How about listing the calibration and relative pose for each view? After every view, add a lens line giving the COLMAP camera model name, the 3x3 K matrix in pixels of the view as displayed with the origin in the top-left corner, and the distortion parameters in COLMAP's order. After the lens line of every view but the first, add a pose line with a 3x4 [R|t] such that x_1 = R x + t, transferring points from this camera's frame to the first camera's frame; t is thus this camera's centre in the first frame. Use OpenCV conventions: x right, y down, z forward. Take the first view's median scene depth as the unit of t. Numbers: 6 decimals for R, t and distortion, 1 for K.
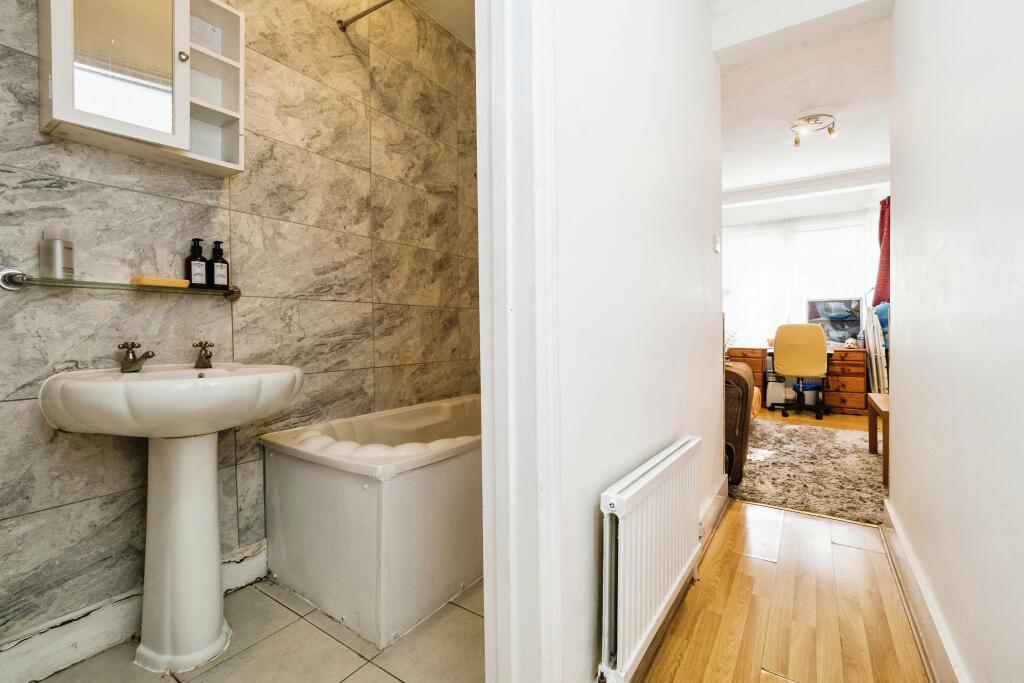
lens RADIAL K [[441.9, 0, 514.8], [0, 441.9, 333.1], [0, 0, 1]] dist [-0.012525, 0.002729]
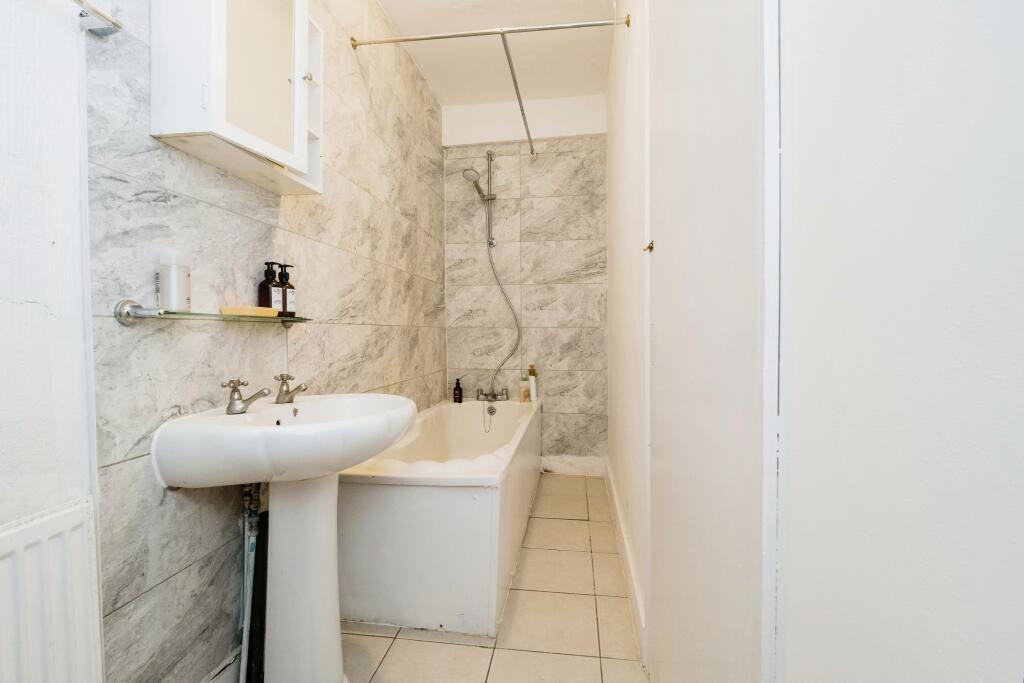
lens RADIAL K [[441.9, 0, 516.6], [0, 441.9, 337.2], [0, 0, 1]] dist [-0.012525, 0.002729]
pose [[0.895470, -0.009815, 0.445015, -0.510174], [0.010459, 0.999945, 0.001008, -0.040944], [-0.445000, 0.003752, 0.895523, -0.038496]]
